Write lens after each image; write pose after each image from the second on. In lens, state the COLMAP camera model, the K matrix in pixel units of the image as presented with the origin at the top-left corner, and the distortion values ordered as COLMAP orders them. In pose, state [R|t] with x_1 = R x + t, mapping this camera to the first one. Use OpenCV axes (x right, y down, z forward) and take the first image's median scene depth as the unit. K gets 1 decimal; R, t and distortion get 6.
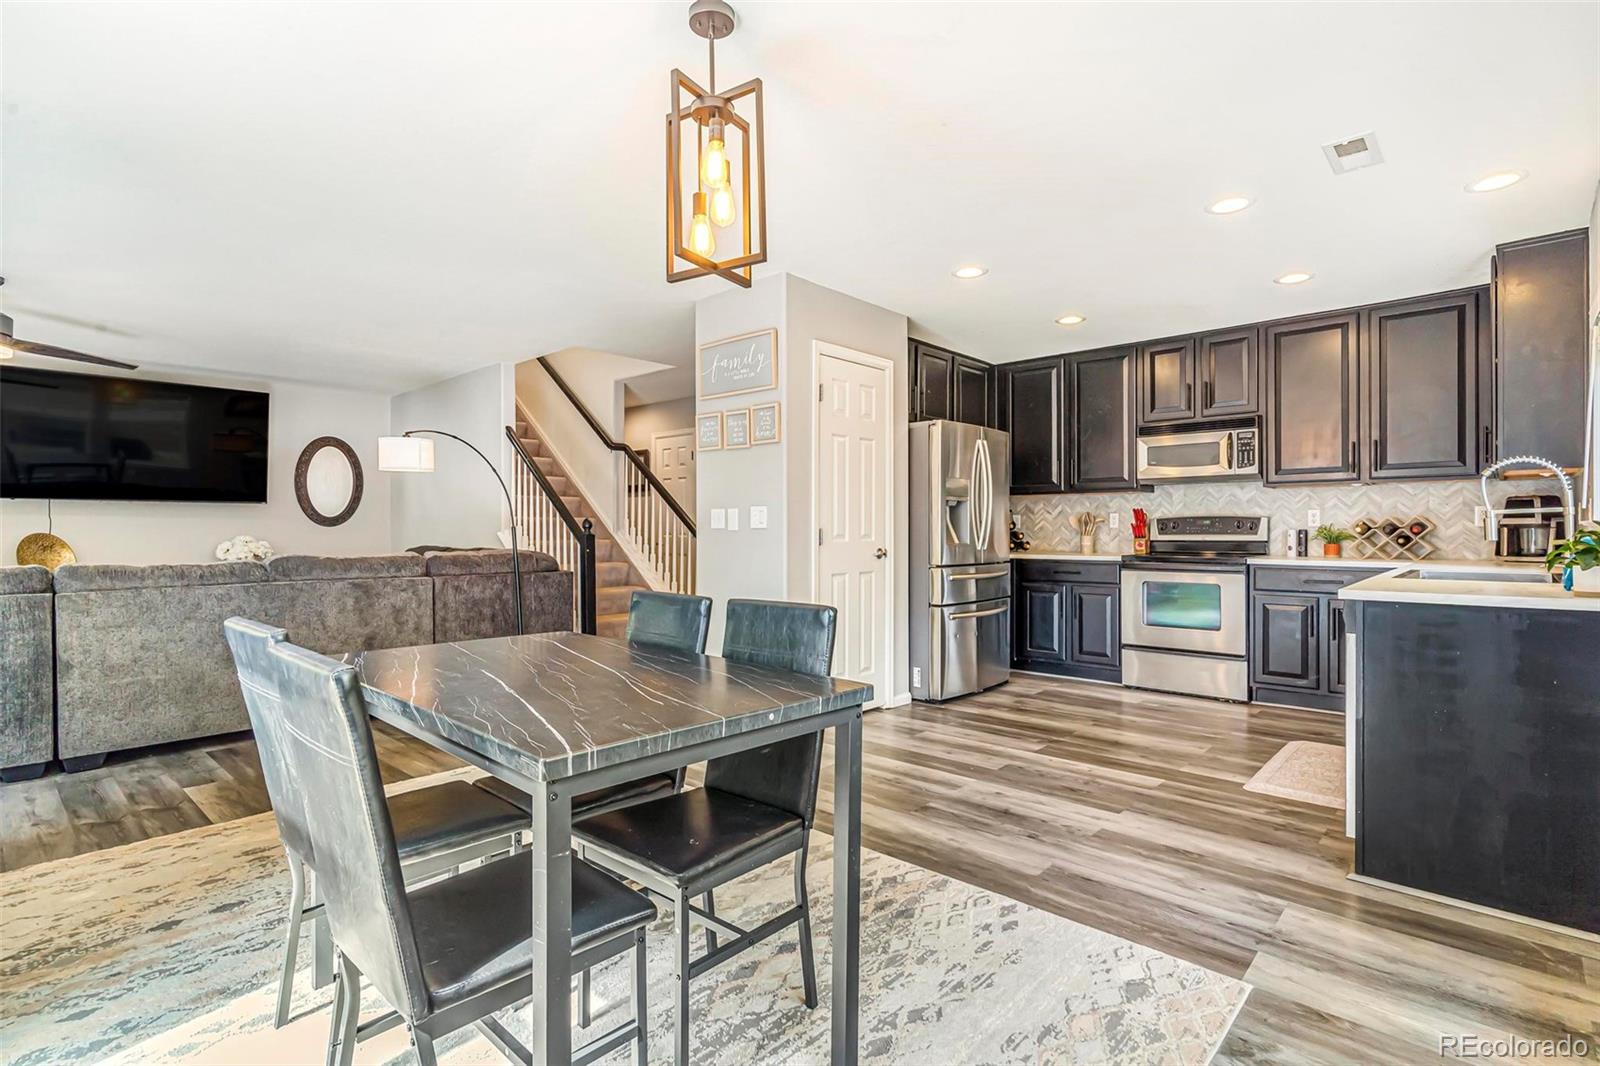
lens RADIAL K [[761.5, 0, 800.0], [0, 761.5, 533.0], [0, 0, 1]] dist [0.000023, -0.000051]
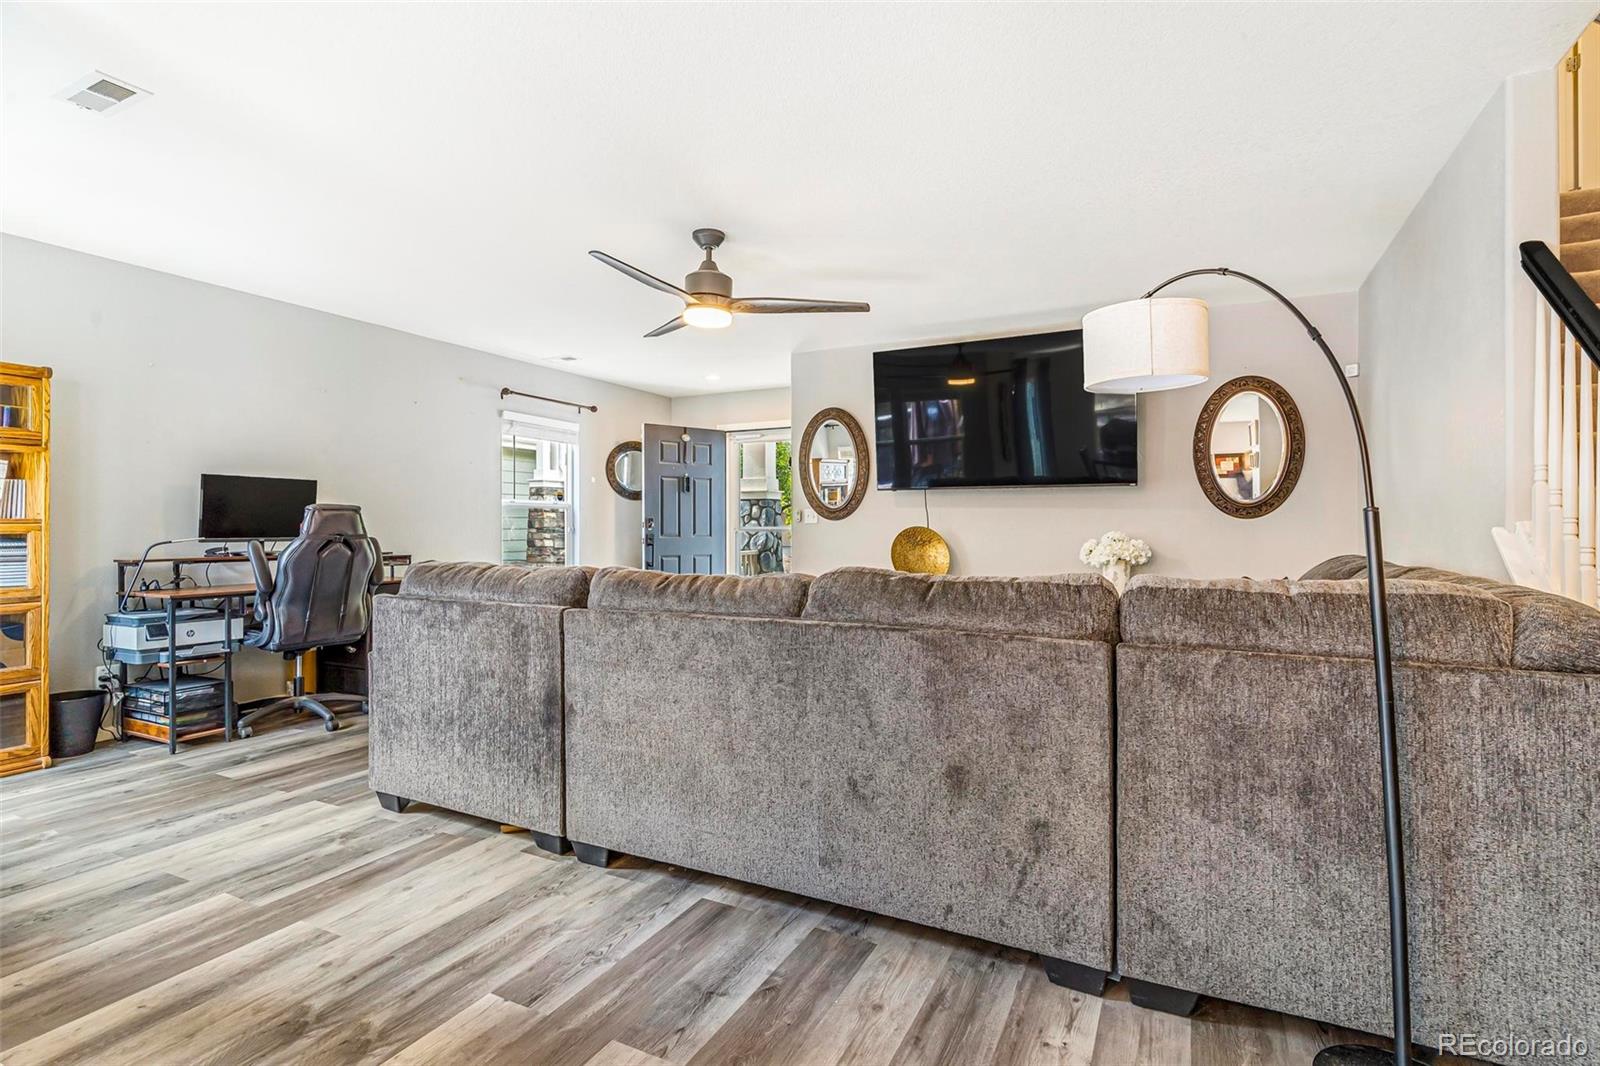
lens RADIAL K [[770.7, 0, 800.0], [0, 770.7, 533.0], [0, 0, 1]] dist [0.001129, 0.000082]
pose [[0.267182, 0.011180, -0.963581, -0.161903], [-0.004583, 0.999936, 0.010331, -0.001089], [0.963635, 0.001656, 0.267217, 0.784976]]
